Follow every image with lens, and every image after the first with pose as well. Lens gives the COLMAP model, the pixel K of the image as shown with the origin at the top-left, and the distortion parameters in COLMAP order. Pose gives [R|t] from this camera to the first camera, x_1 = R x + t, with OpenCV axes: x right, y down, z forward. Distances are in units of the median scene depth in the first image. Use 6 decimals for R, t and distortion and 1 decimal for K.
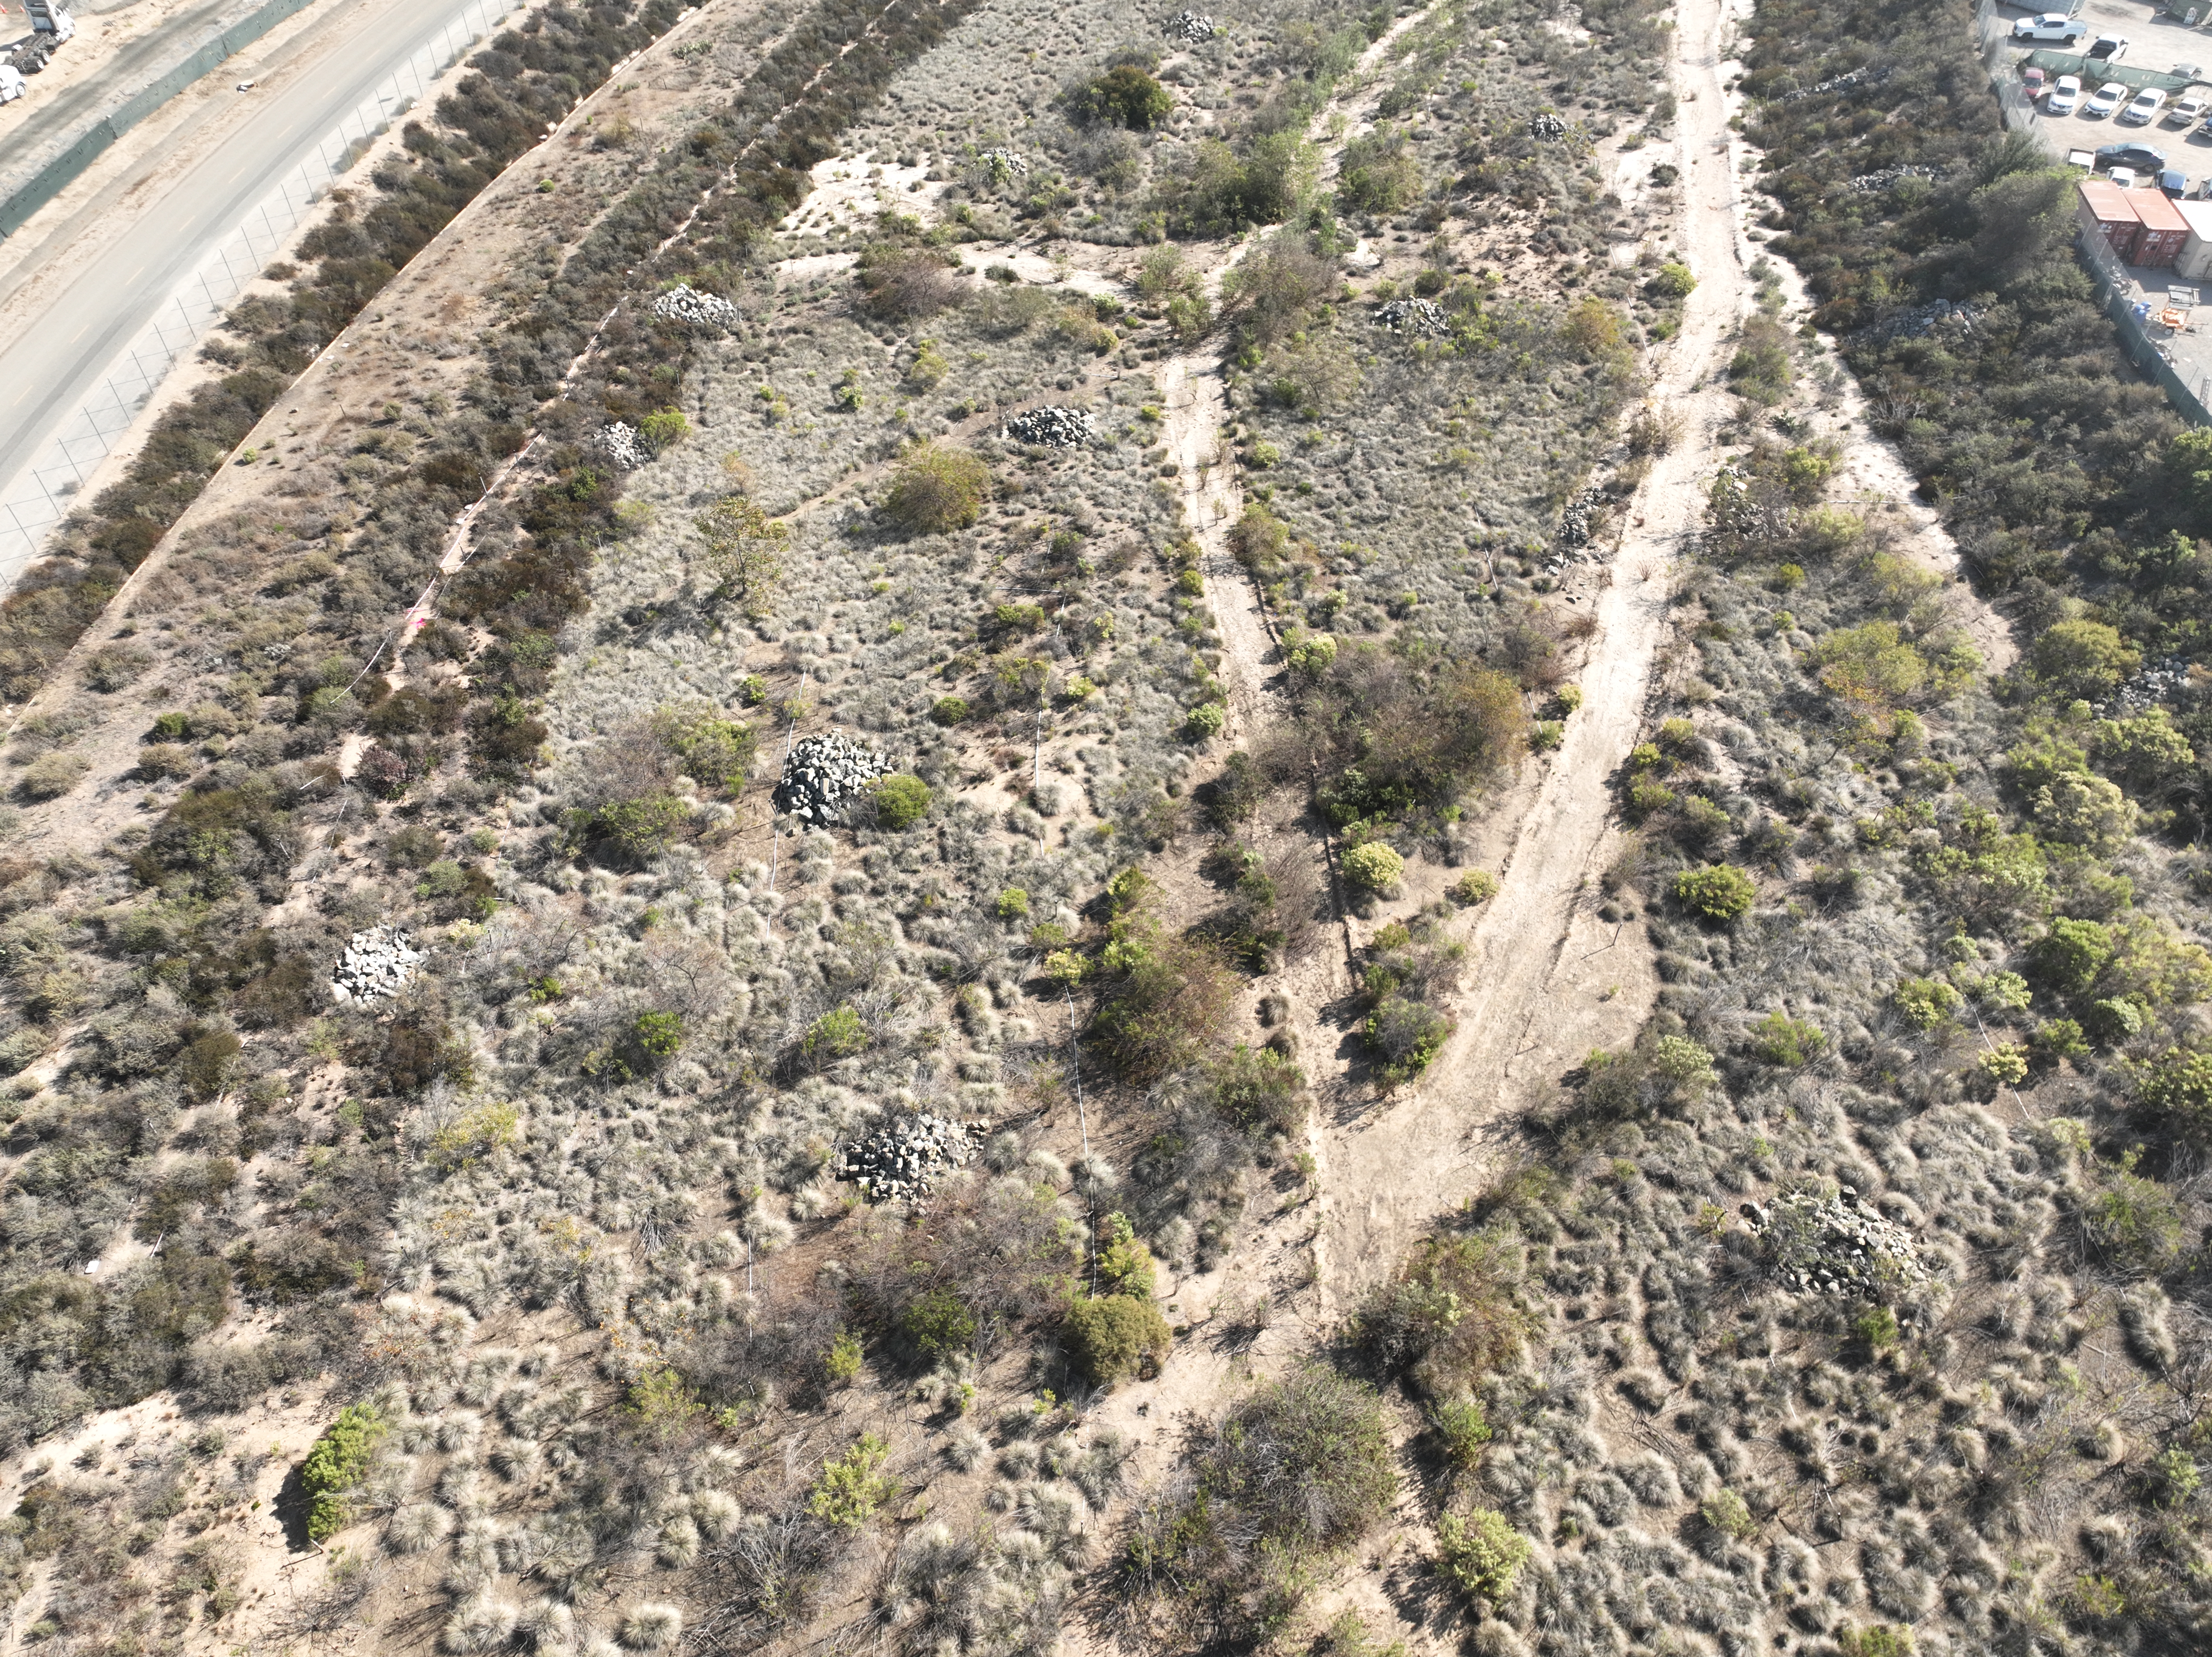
lens RADIAL K [[1558.0, 0, 1115.1], [0, 1558.0, 825.2], [0, 0, 1]] dist [0.001214, 0.019055]
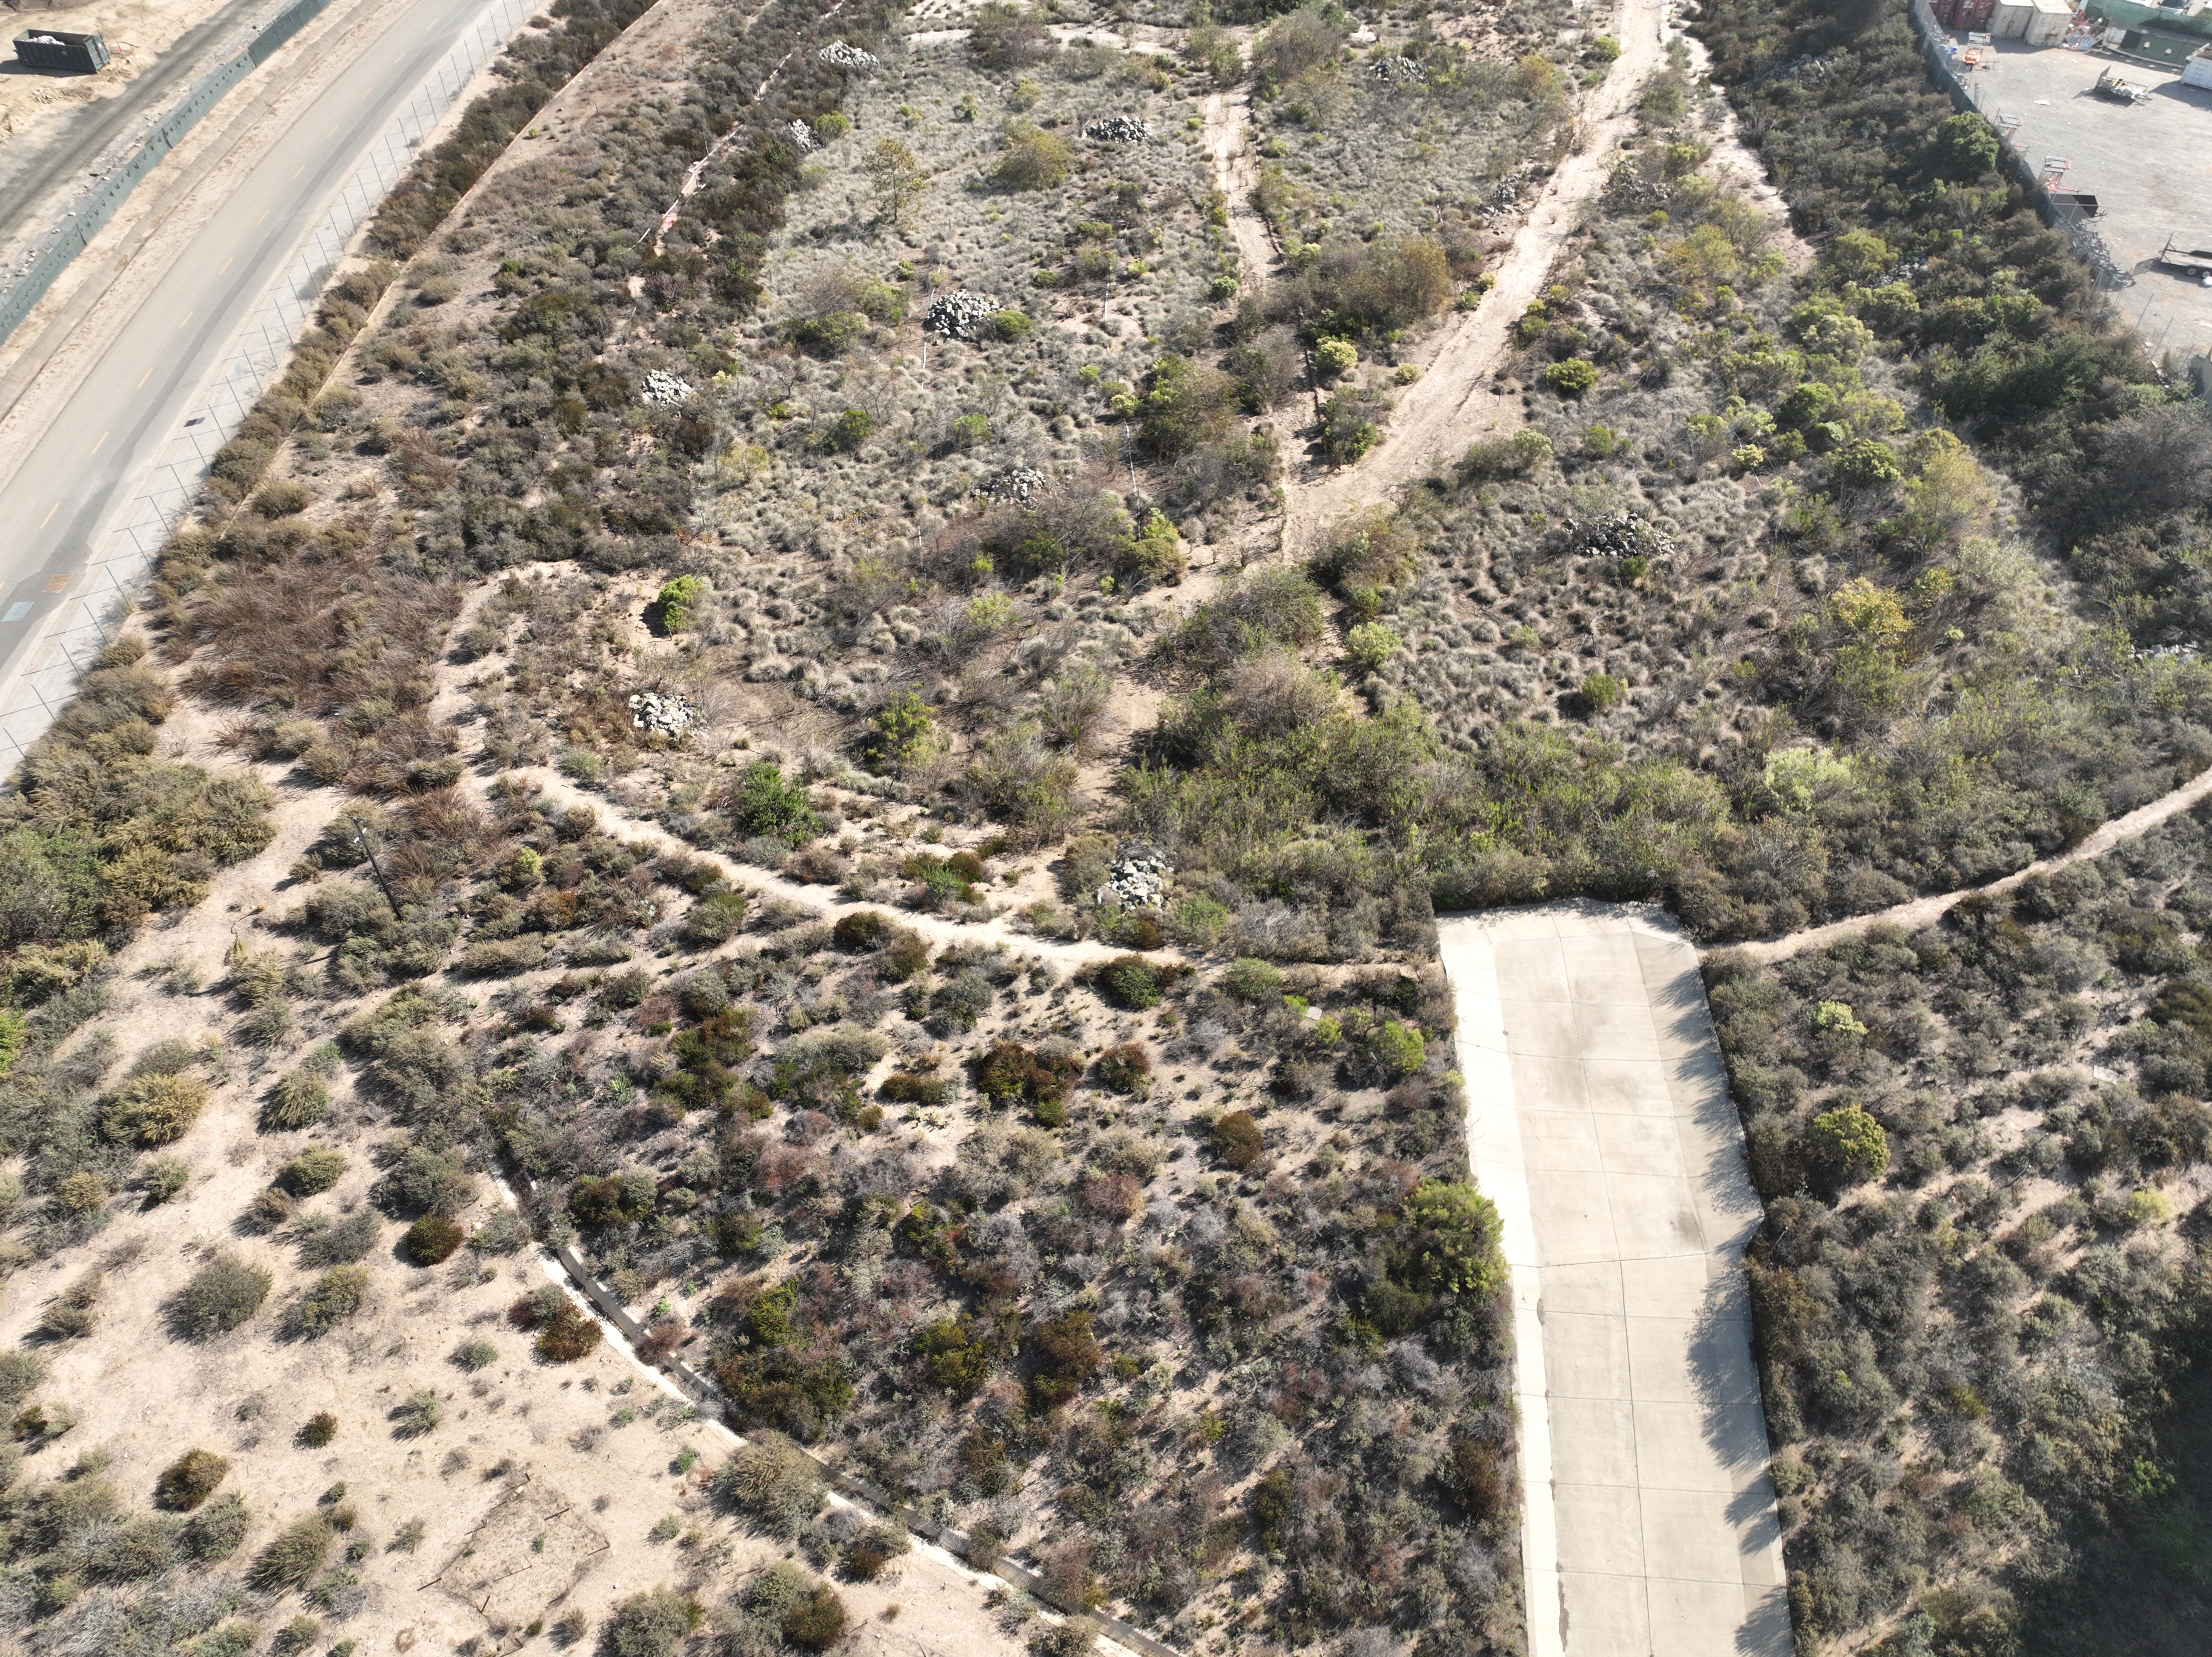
lens RADIAL K [[1558.0, 0, 1100.5], [0, 1558.0, 825.5], [0, 0, 1]] dist [0.001214, 0.019055]
pose [[0.999053, 0.030028, -0.031490, 0.004075], [-0.030108, 0.999545, -0.002070, 0.448771], [0.031413, 0.003017, 0.999502, -0.438278]]
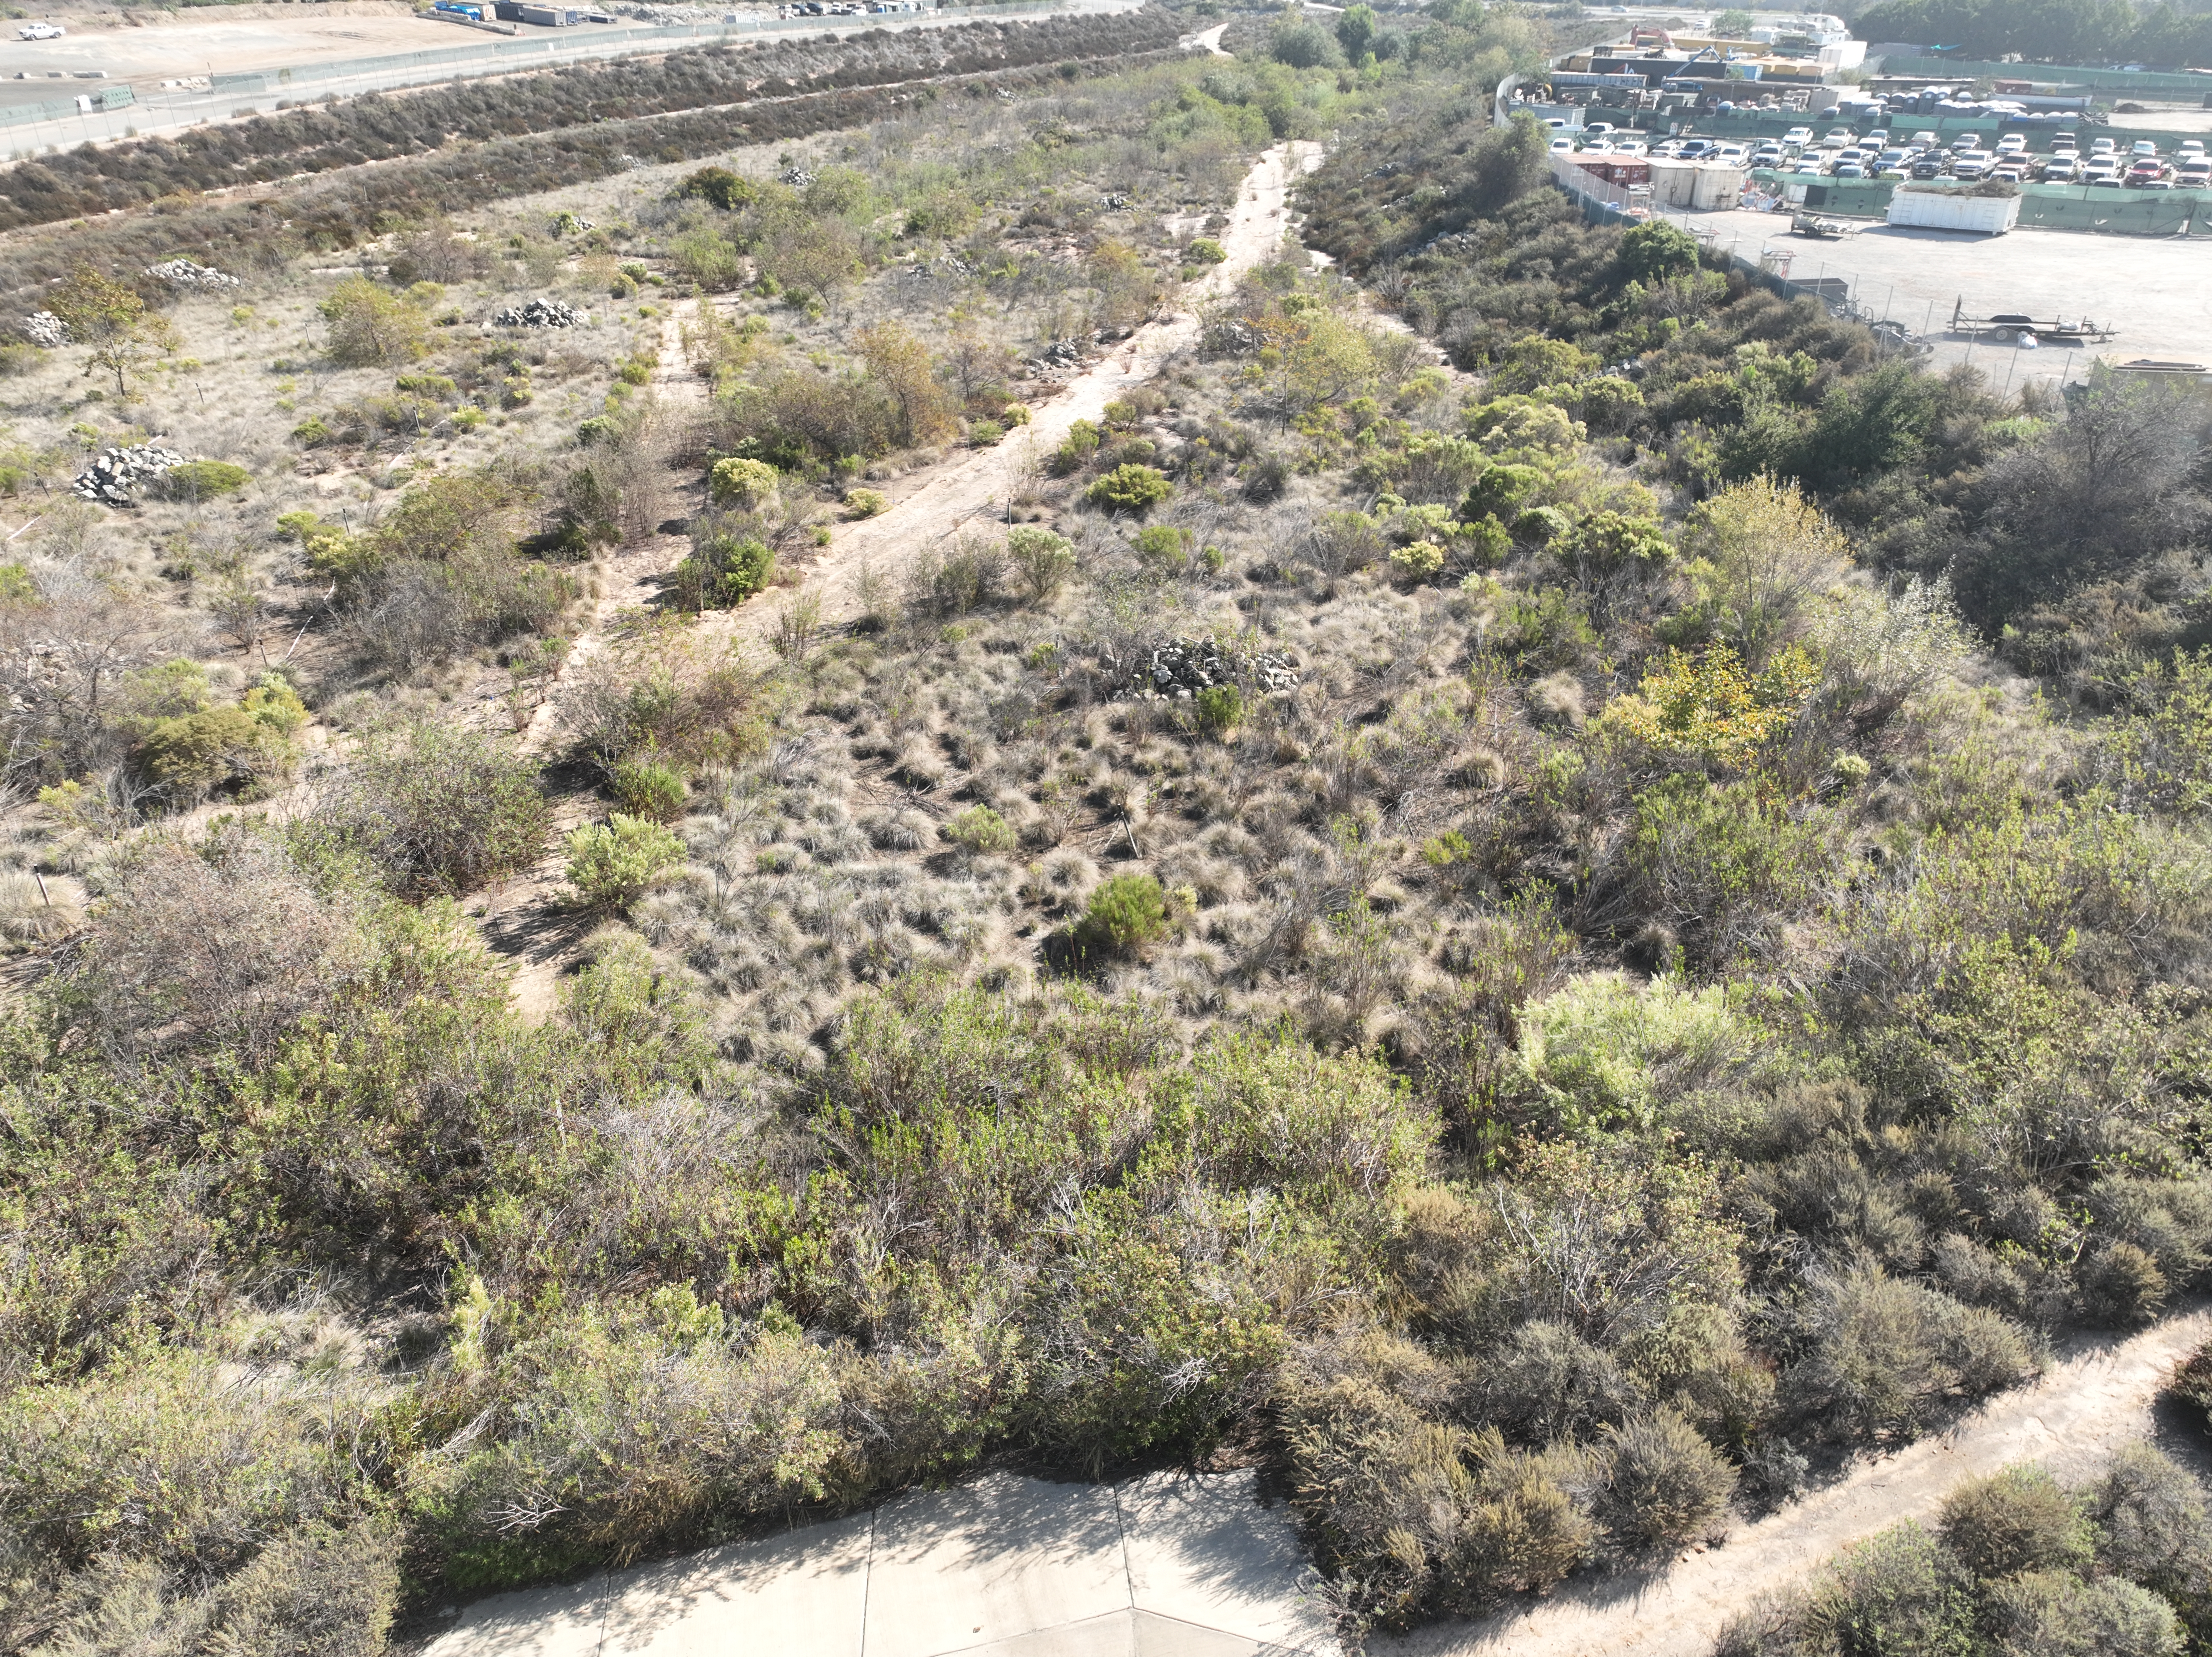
lens RADIAL K [[1558.0, 0, 1108.9], [0, 1558.0, 837.3], [0, 0, 1]] dist [0.001214, 0.019055]
pose [[0.994259, -0.046903, 0.096176, 0.261904], [0.072726, 0.955510, -0.285853, 0.453093], [-0.078490, 0.291206, 0.953435, 0.201410]]
